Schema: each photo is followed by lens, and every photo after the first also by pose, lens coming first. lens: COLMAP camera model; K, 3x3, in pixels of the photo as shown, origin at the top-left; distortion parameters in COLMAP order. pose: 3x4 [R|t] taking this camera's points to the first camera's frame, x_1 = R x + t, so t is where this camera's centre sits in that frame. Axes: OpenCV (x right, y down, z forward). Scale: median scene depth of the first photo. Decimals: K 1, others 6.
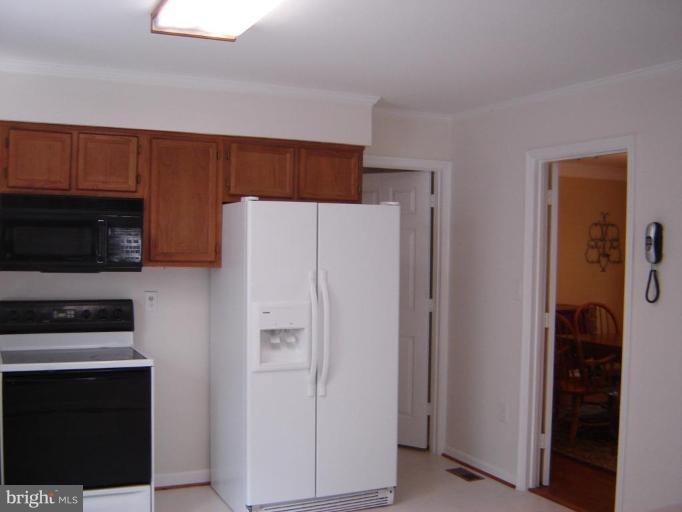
lens RADIAL K [[754.9, 0, 341.0], [0, 754.9, 256.0], [0, 0, 1]] dist [-0.121849, -0.018034]
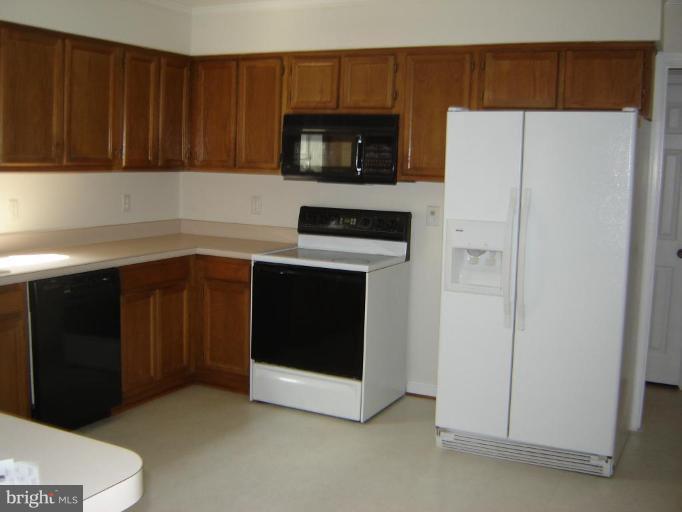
lens RADIAL K [[754.9, 0, 341.0], [0, 754.9, 256.0], [0, 0, 1]] dist [-0.121849, -0.018034]
pose [[0.625225, 0.101615, -0.773801, 0.518146], [-0.028855, 0.993819, 0.107193, 0.009422], [0.779911, -0.044691, 0.624293, 0.279932]]
